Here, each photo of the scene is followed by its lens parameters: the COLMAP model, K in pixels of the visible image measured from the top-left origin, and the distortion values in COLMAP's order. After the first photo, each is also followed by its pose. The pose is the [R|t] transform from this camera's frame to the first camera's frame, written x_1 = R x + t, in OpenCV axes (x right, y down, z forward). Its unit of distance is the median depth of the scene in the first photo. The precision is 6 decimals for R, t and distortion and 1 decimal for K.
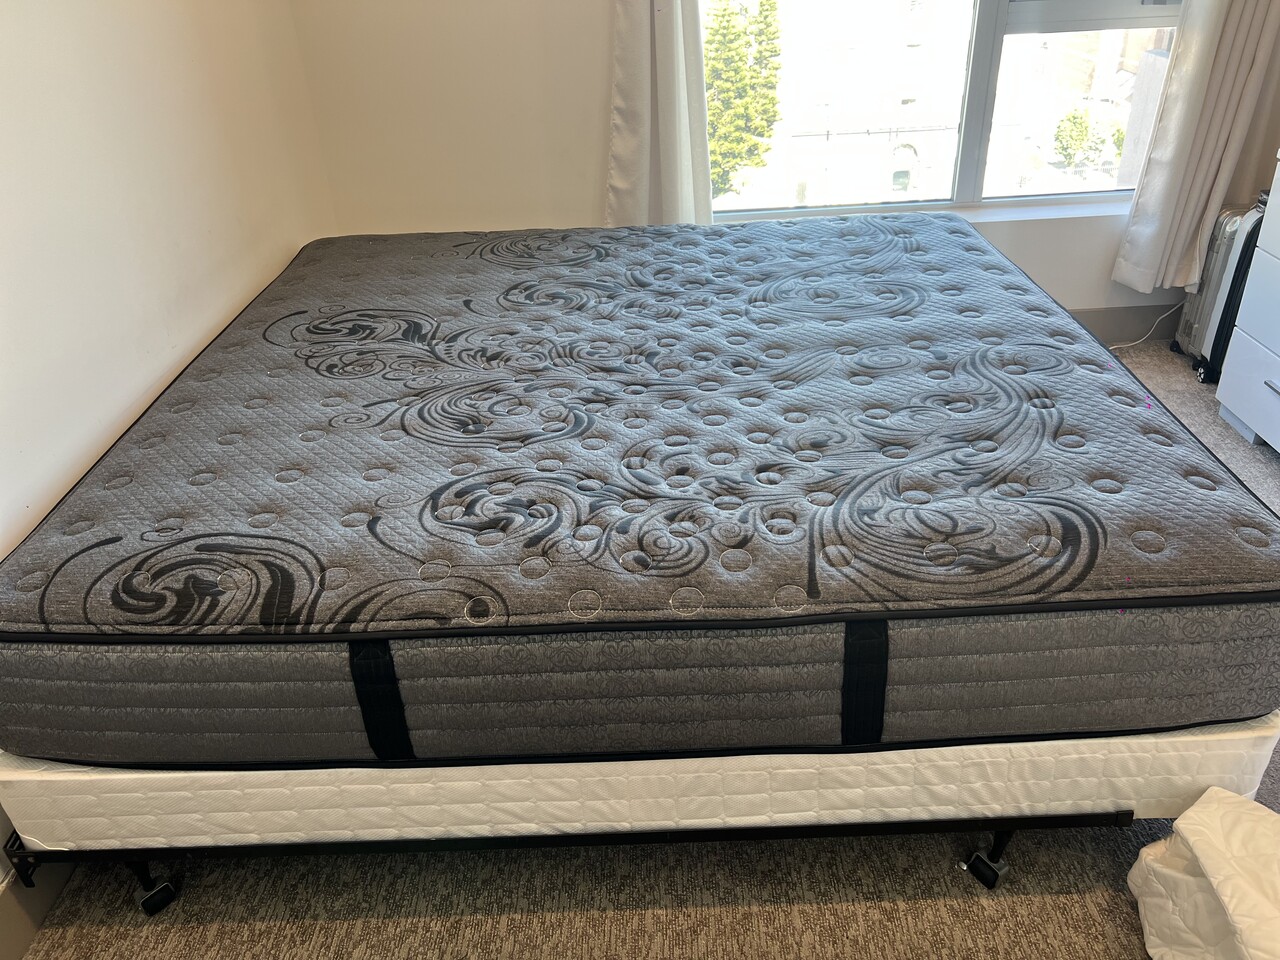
lens RADIAL K [[979.3, 0, 640.1], [0, 979.3, 489.3], [0, 0, 1]] dist [0.059665, -0.084045]
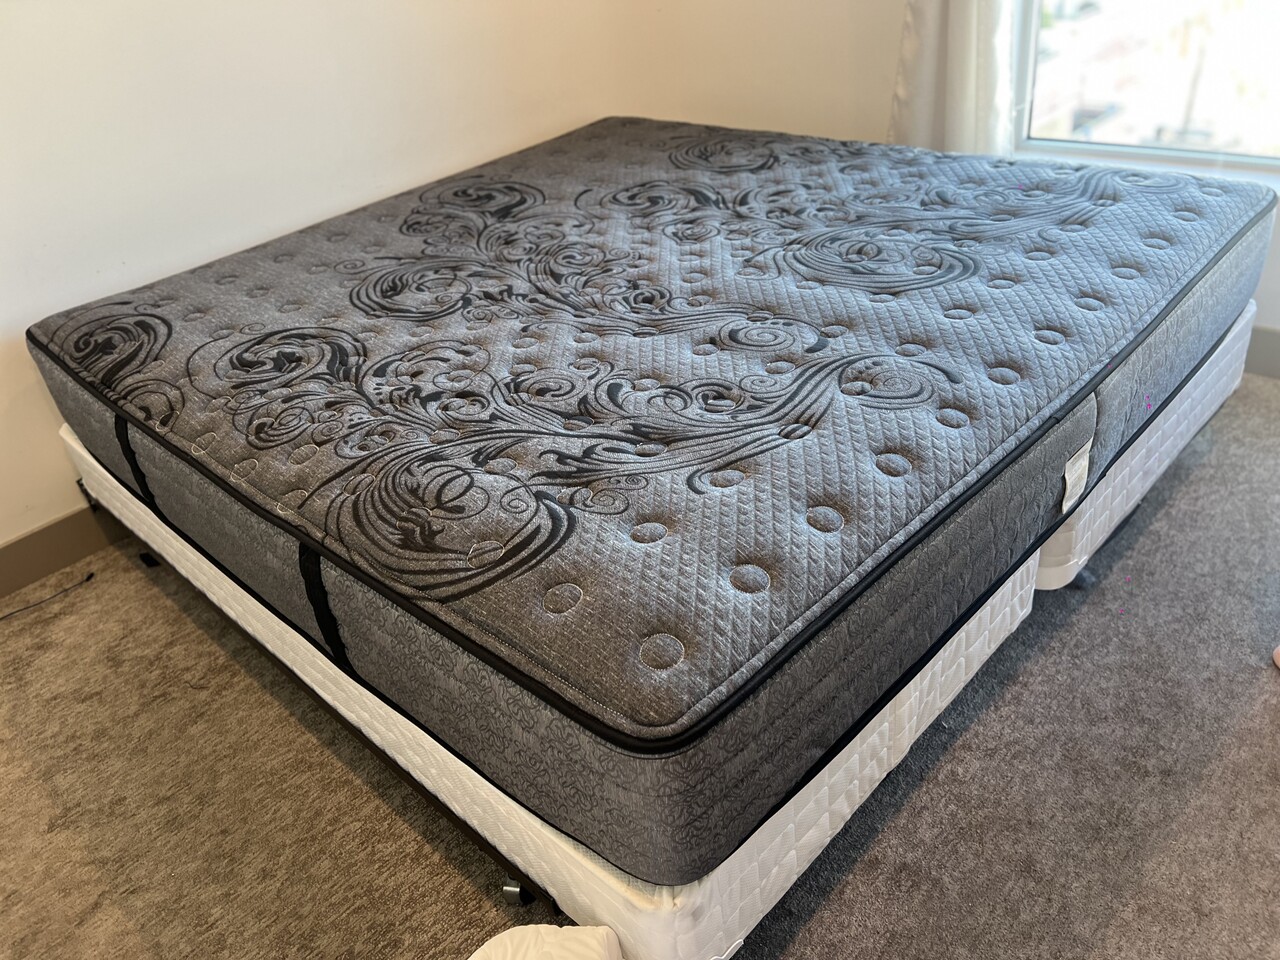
lens RADIAL K [[979.3, 0, 632.8], [0, 979.3, 444.6], [0, 0, 1]] dist [0.059665, -0.084045]
pose [[0.711970, 0.324994, -0.622477, 0.847122], [-0.276053, 0.944621, 0.177442, -0.189000], [0.645672, 0.045503, 0.762258, 0.342328]]
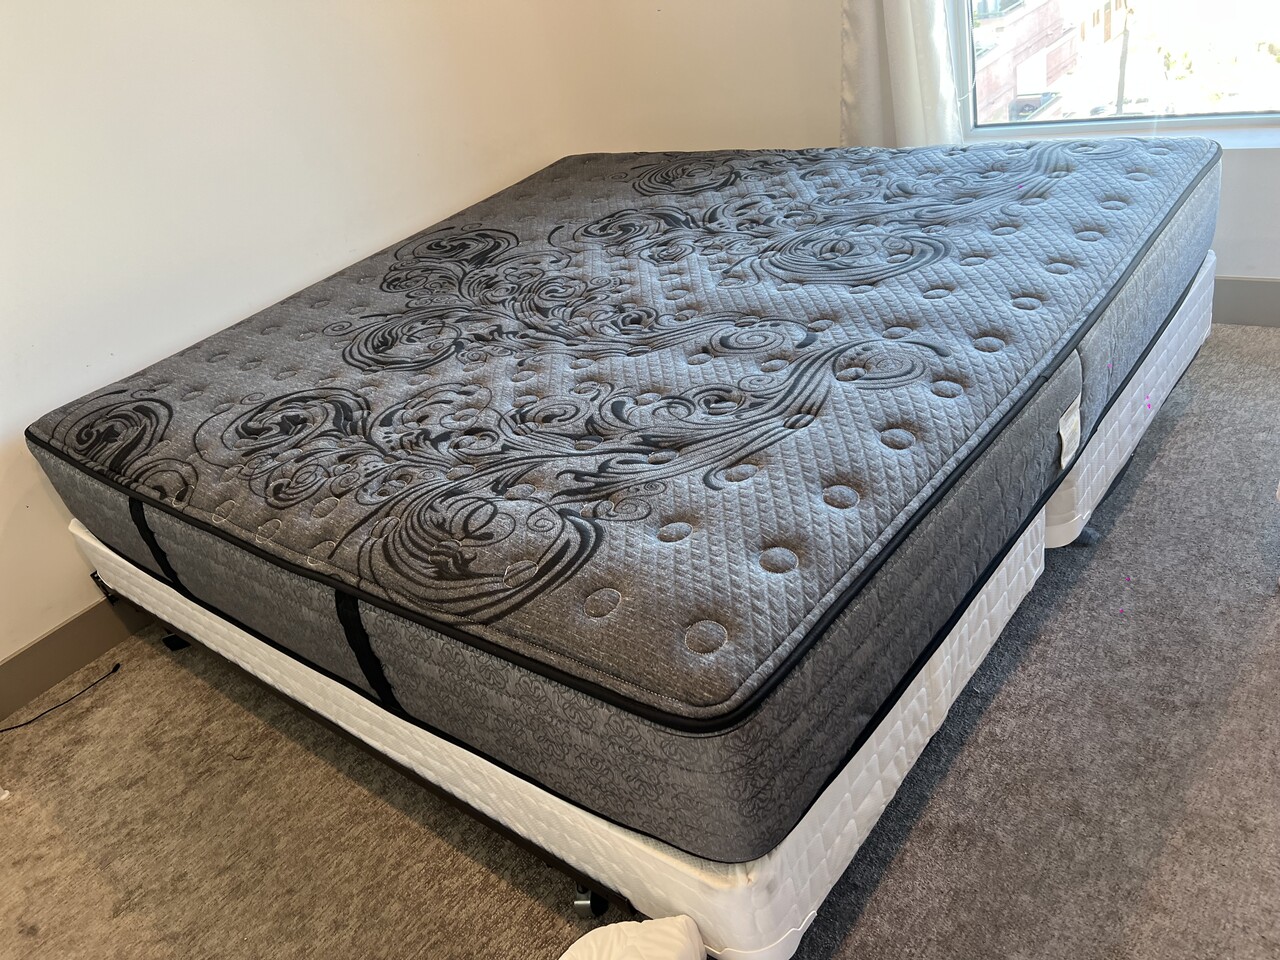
lens RADIAL K [[979.3, 0, 643.0], [0, 979.3, 470.7], [0, 0, 1]] dist [0.059665, -0.084045]
pose [[0.761484, 0.219735, -0.609802, 0.854449], [-0.155642, 0.975247, 0.157062, -0.162172], [0.629220, -0.024690, 0.776835, 0.308230]]
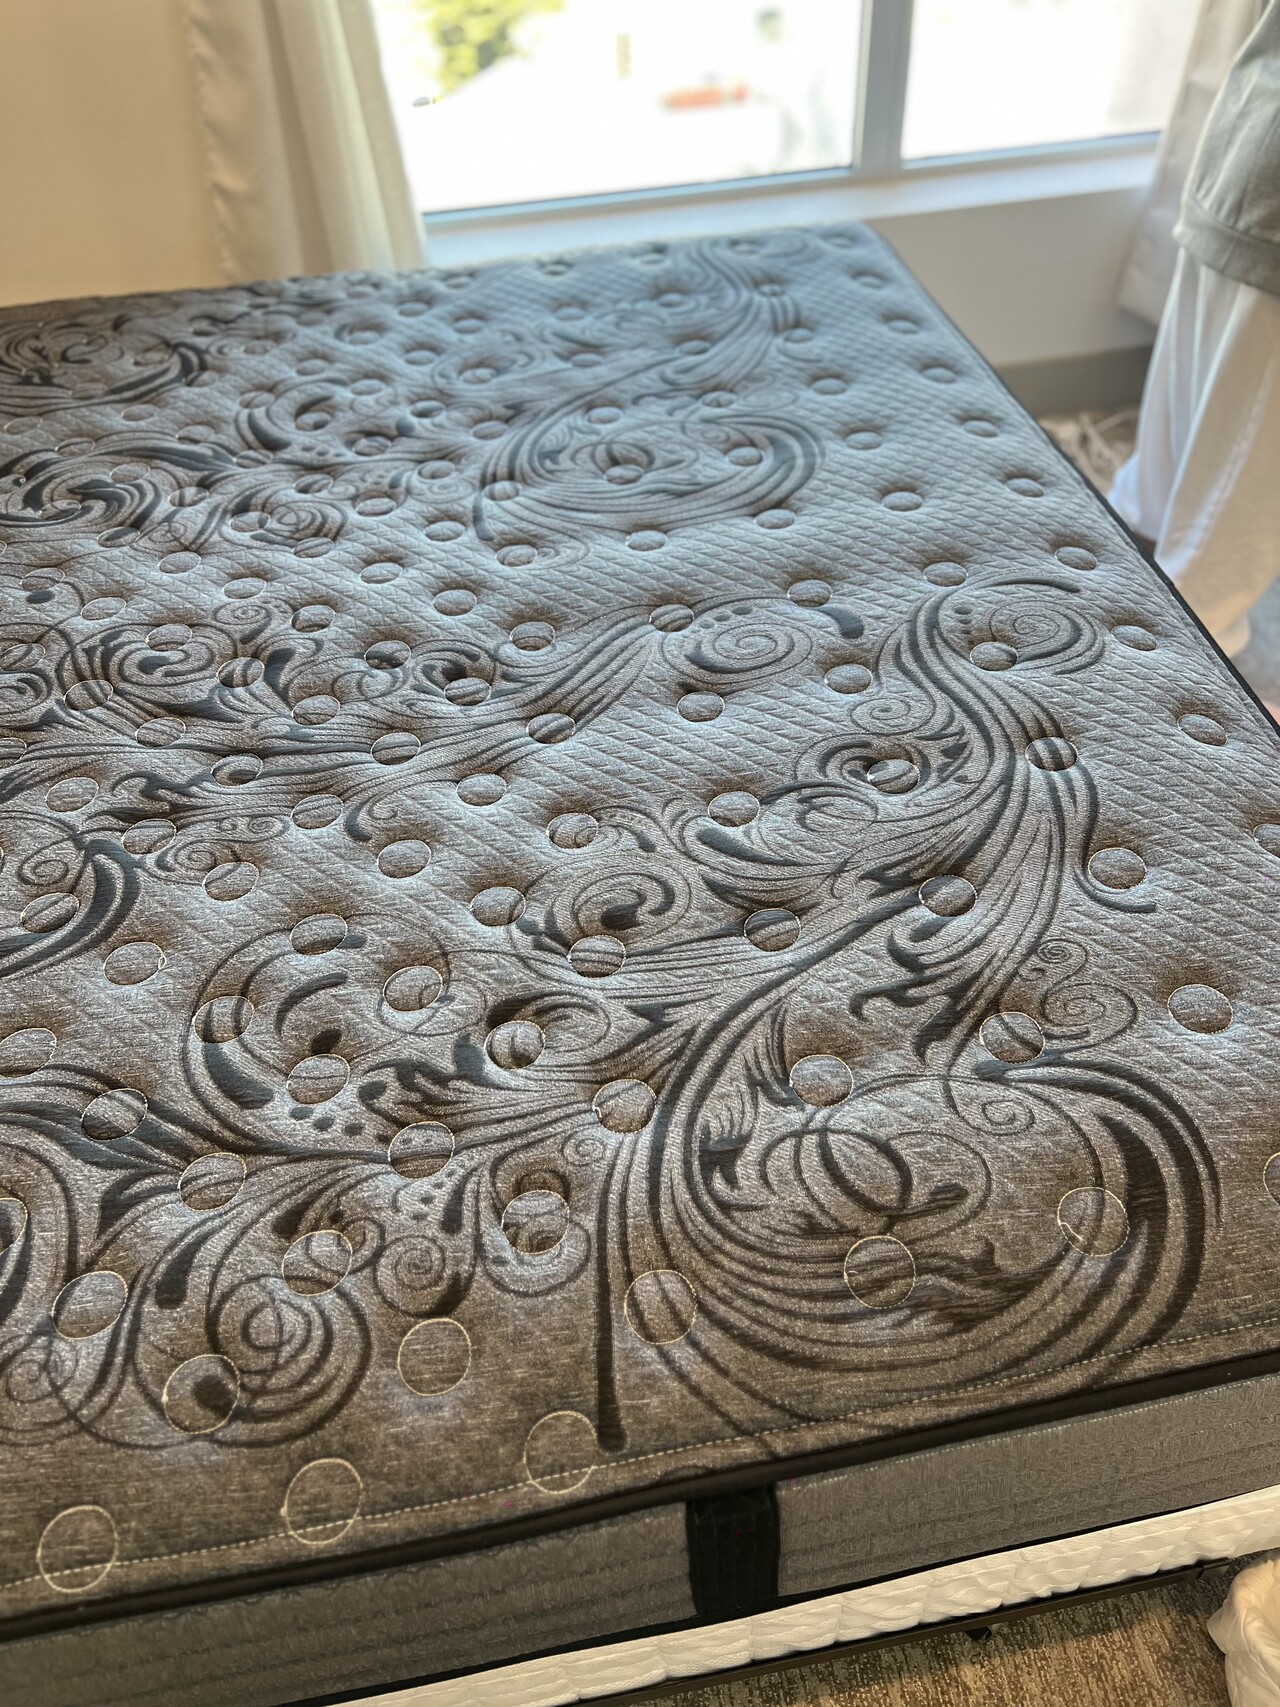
lens RADIAL K [[1306.0, 0, 644.5], [0, 1306.0, 867.7], [0, 0, 1]] dist [0.059665, -0.084045]
pose [[0.985290, -0.118517, 0.123115, 0.119731], [0.082594, 0.960960, 0.264071, -0.236987], [-0.149605, -0.250018, 0.956614, 0.396785]]
